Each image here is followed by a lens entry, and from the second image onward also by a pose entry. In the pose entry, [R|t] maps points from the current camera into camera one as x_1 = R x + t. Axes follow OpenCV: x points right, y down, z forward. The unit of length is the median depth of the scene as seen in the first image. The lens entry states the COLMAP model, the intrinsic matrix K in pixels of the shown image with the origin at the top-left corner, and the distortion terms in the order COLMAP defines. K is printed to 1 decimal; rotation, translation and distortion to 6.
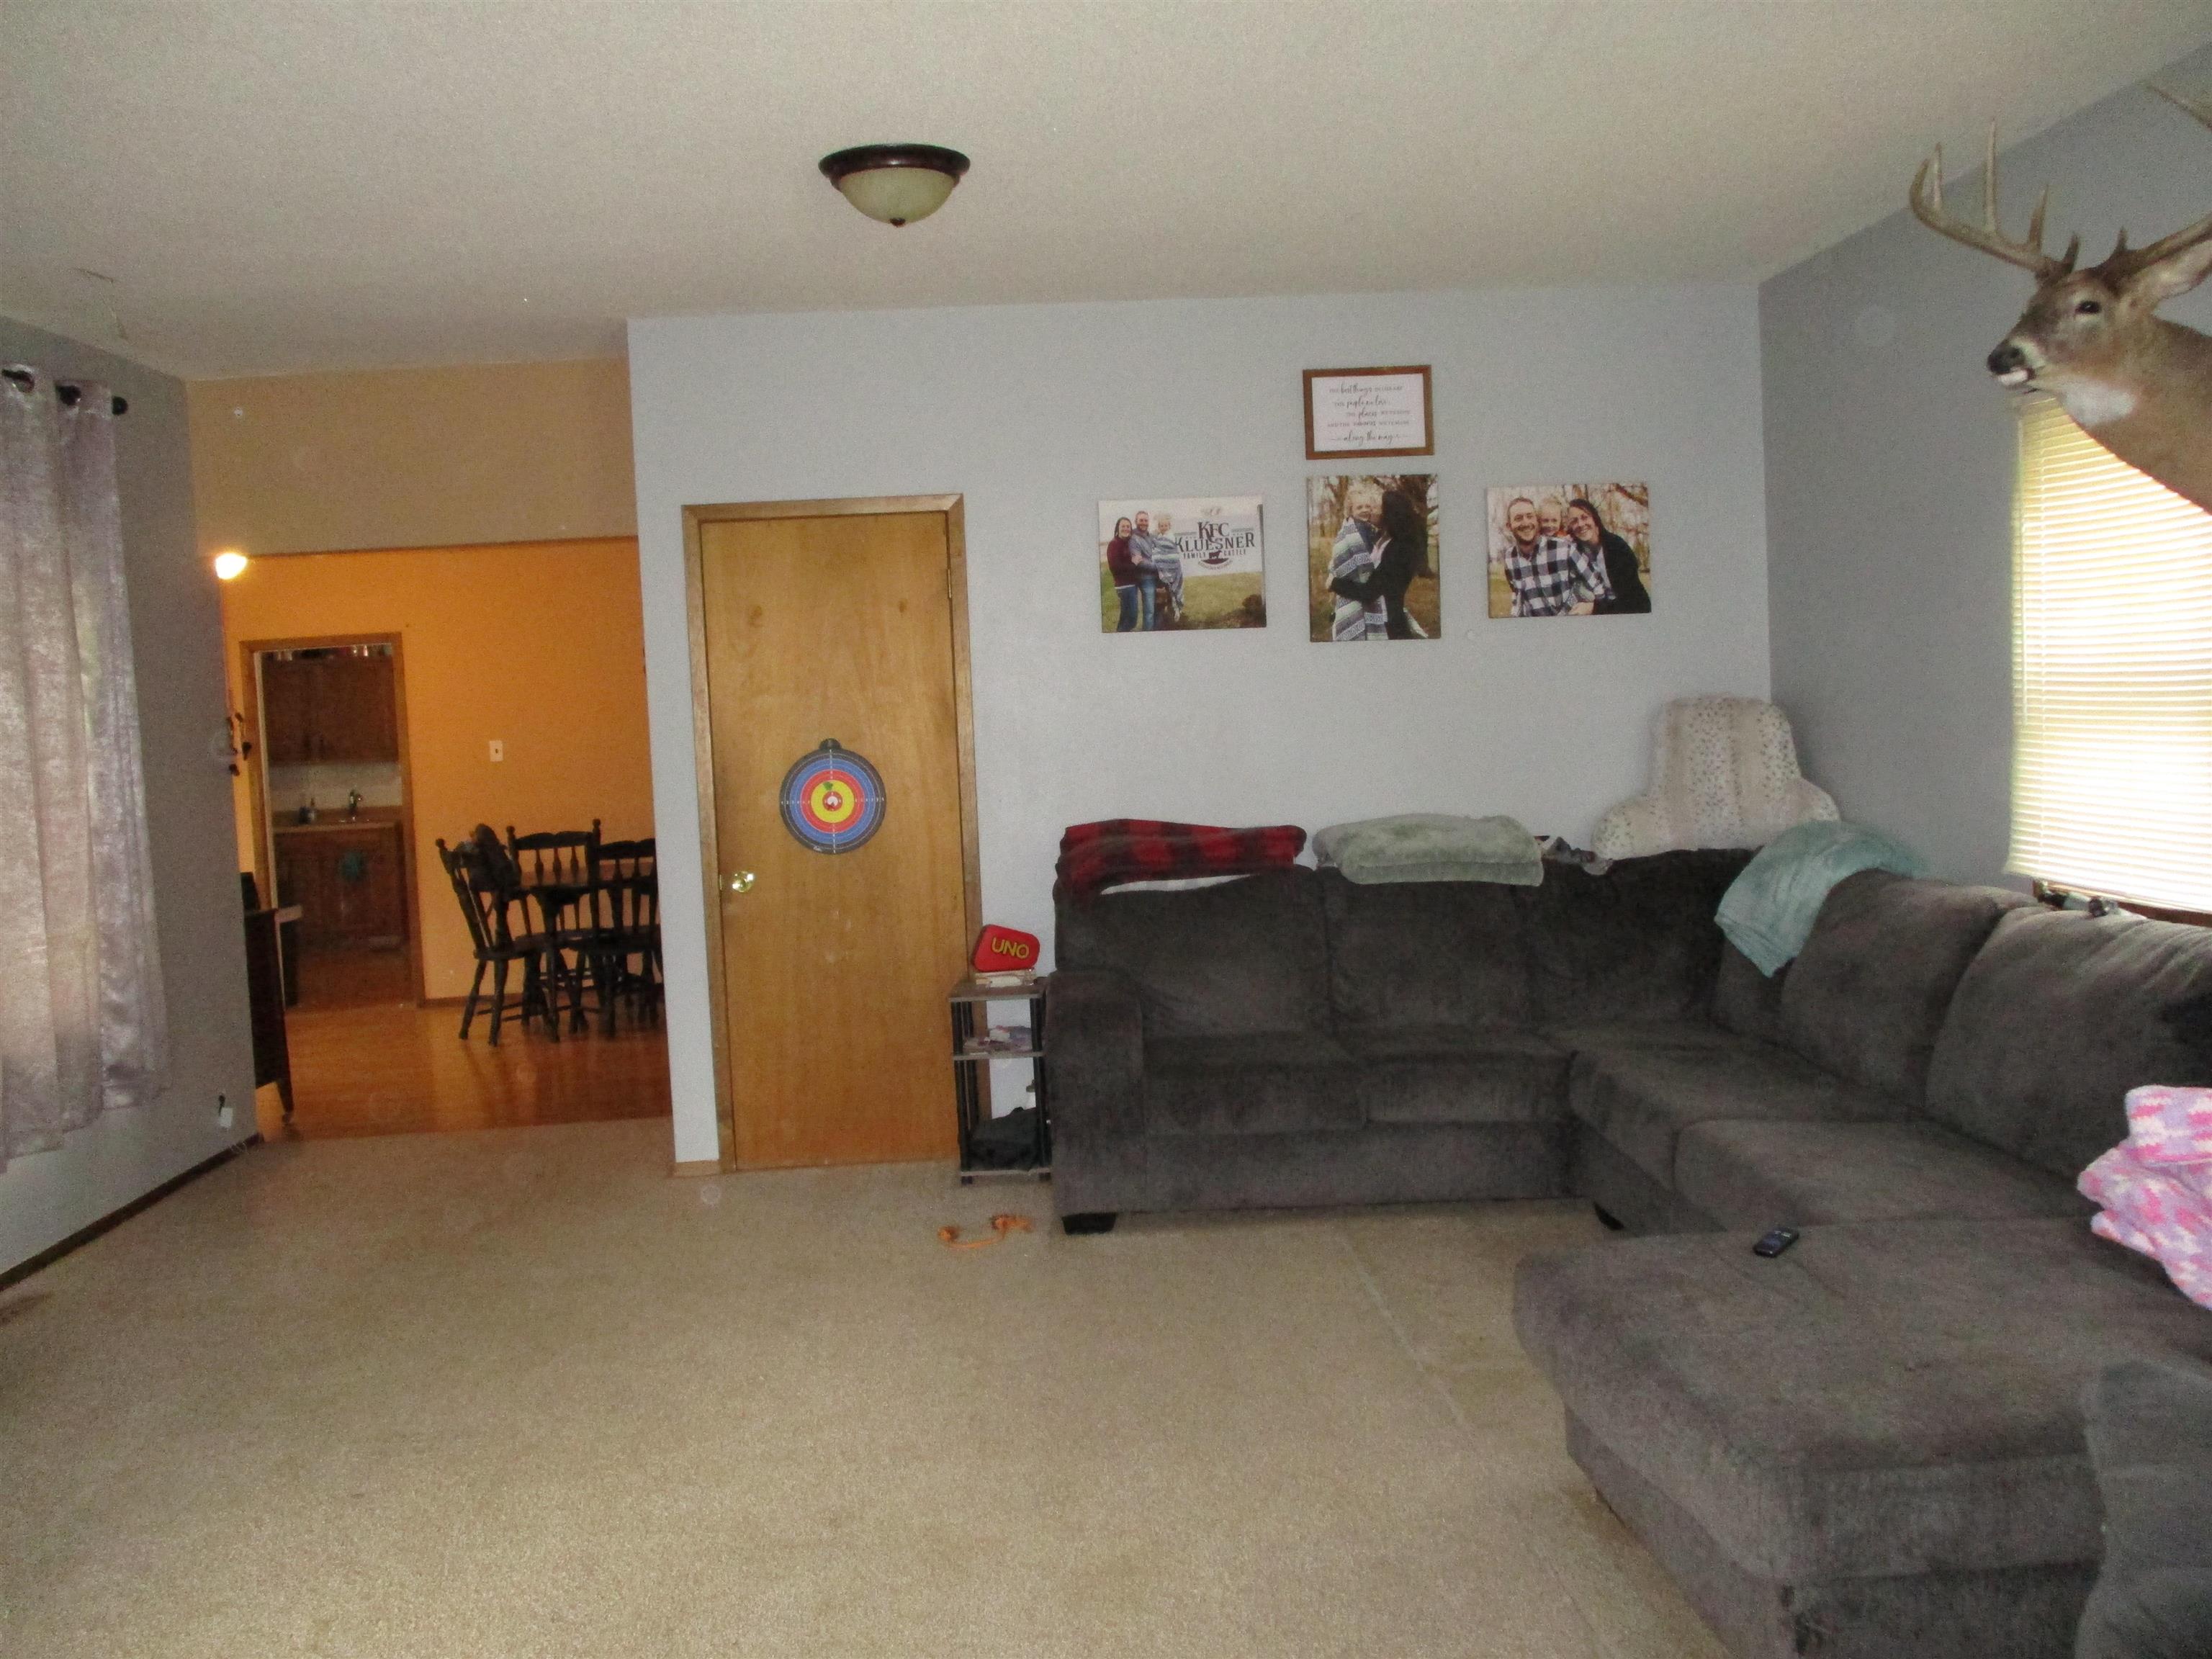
lens RADIAL K [[1910.9, 0, 1116.0], [0, 1910.9, 796.7], [0, 0, 1]] dist [-0.010244, -0.002191]
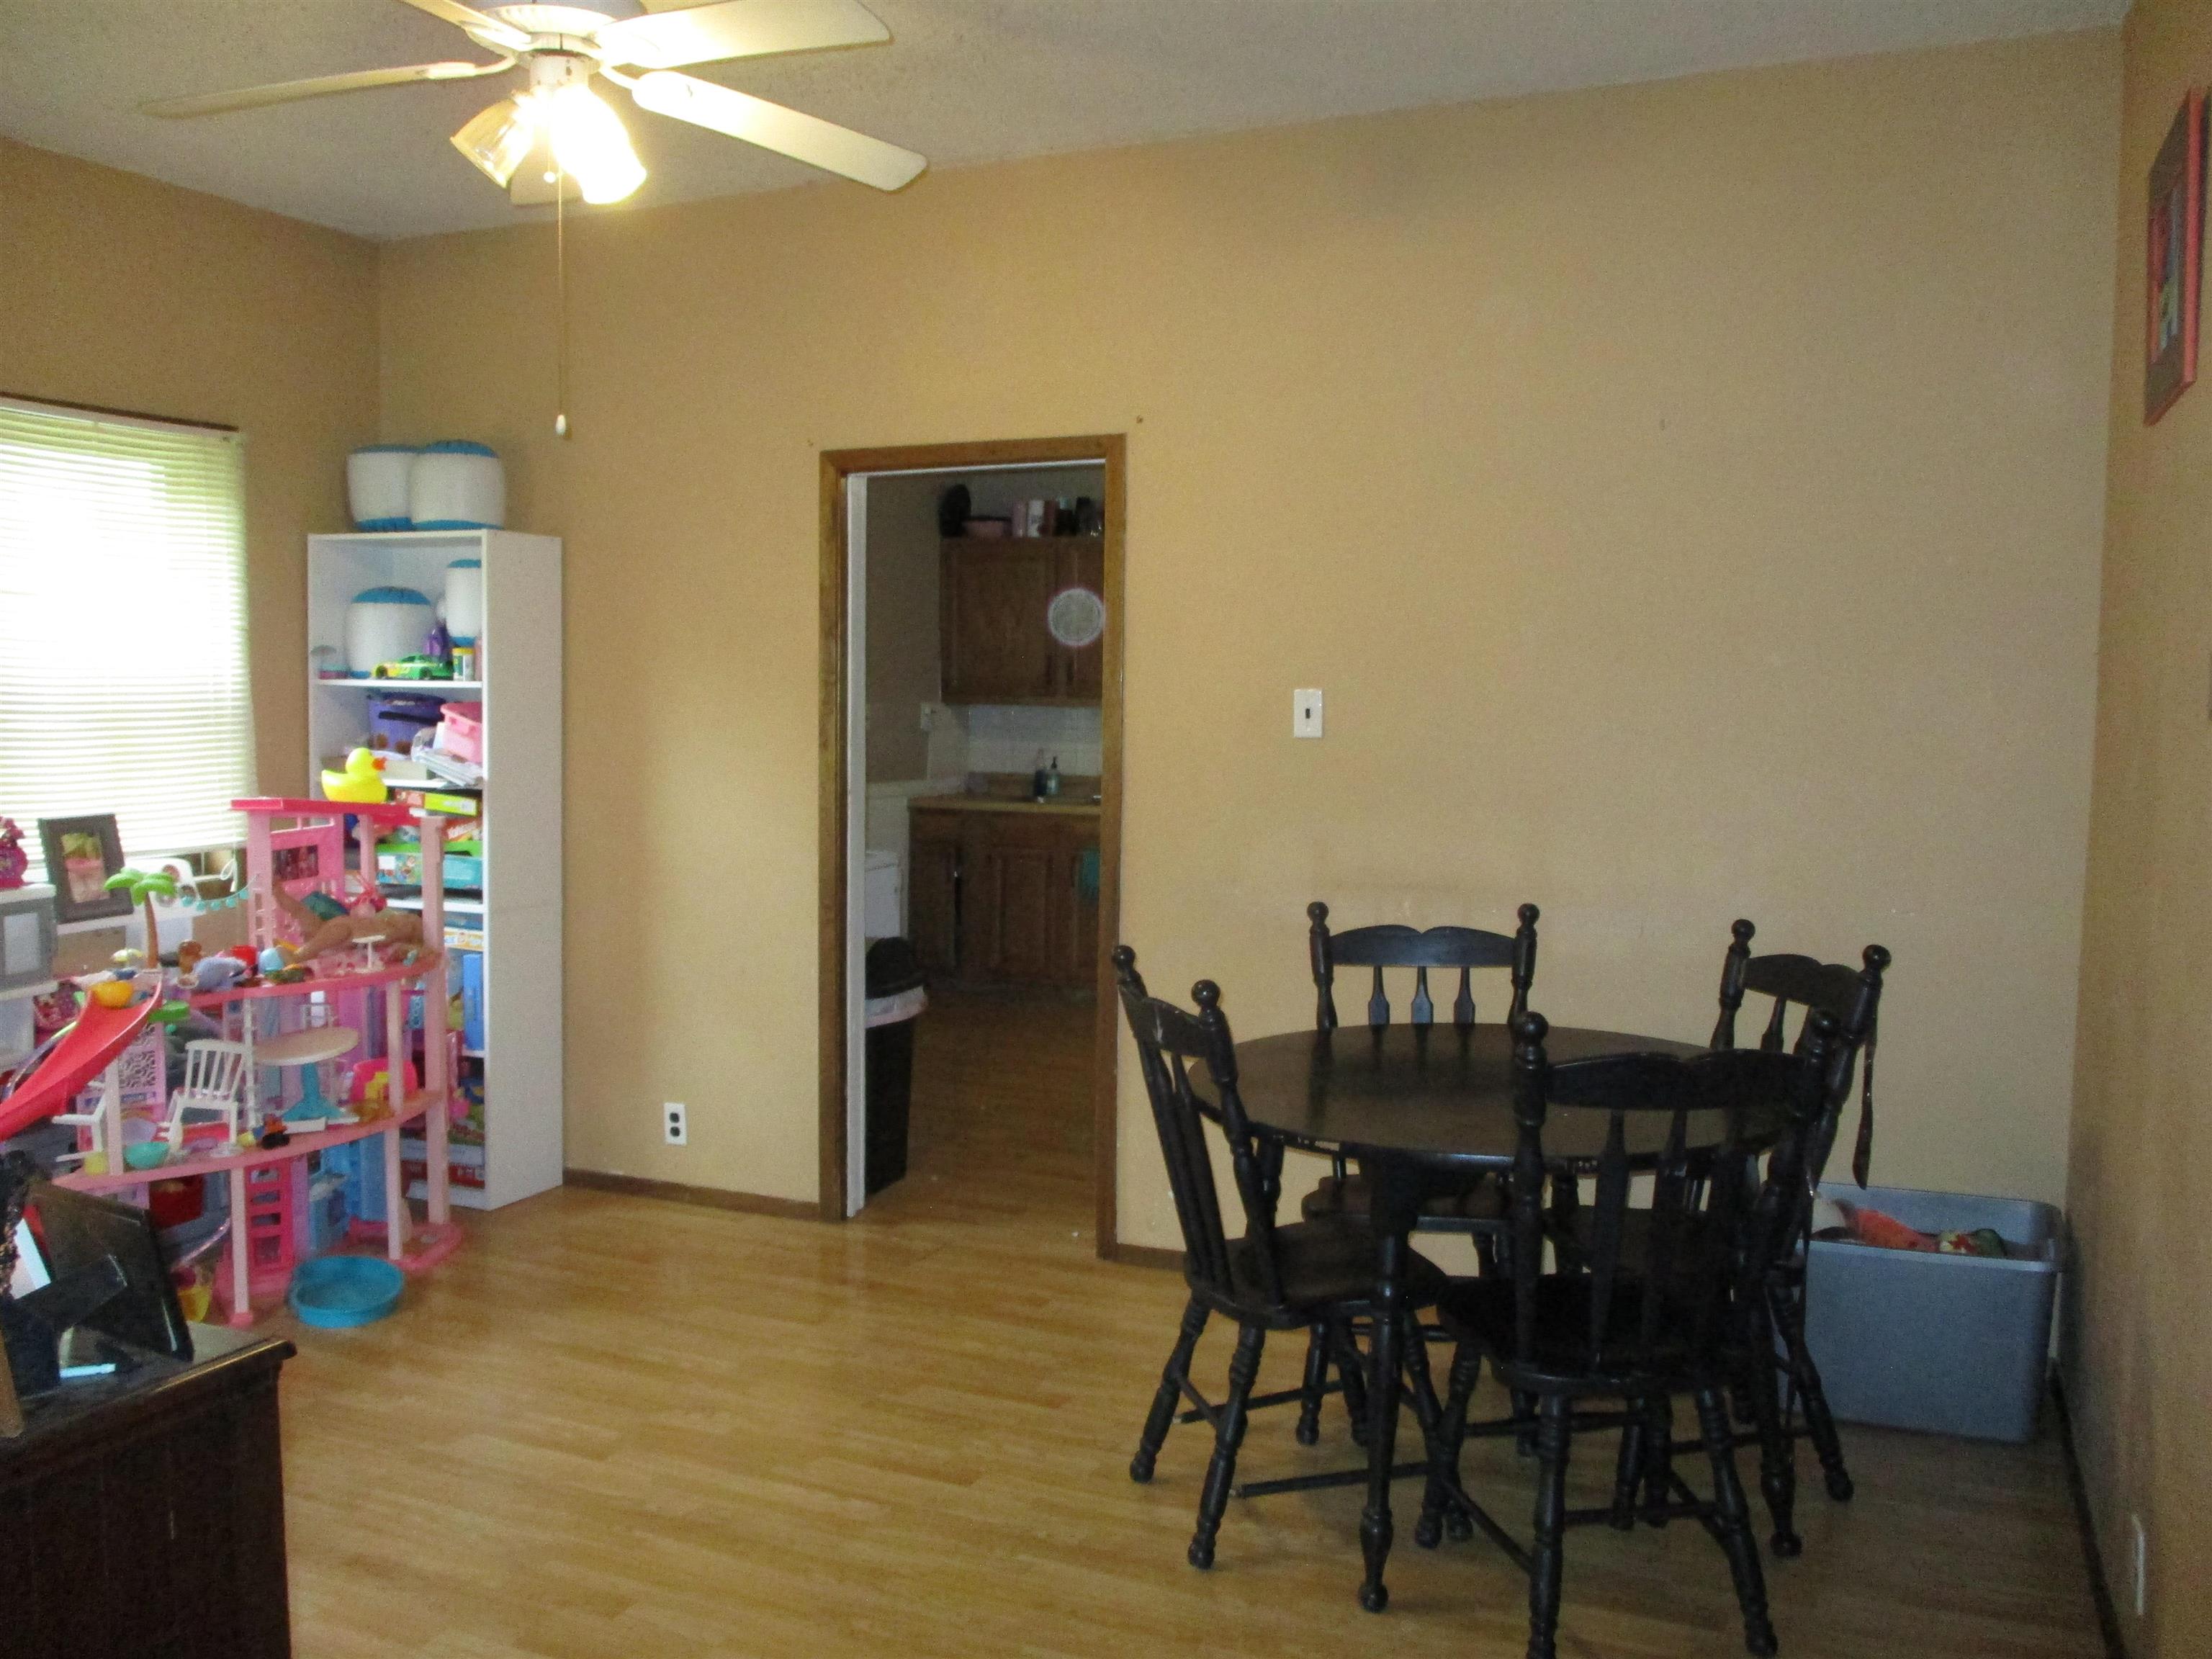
lens RADIAL K [[1910.9, 0, 1116.0], [0, 1910.9, 796.7], [0, 0, 1]] dist [-0.010244, -0.002191]
pose [[0.900481, 0.088299, -0.425837, -0.183354], [-0.077321, 0.996077, 0.043036, -0.021018], [0.427967, -0.005826, 0.903776, 0.608913]]
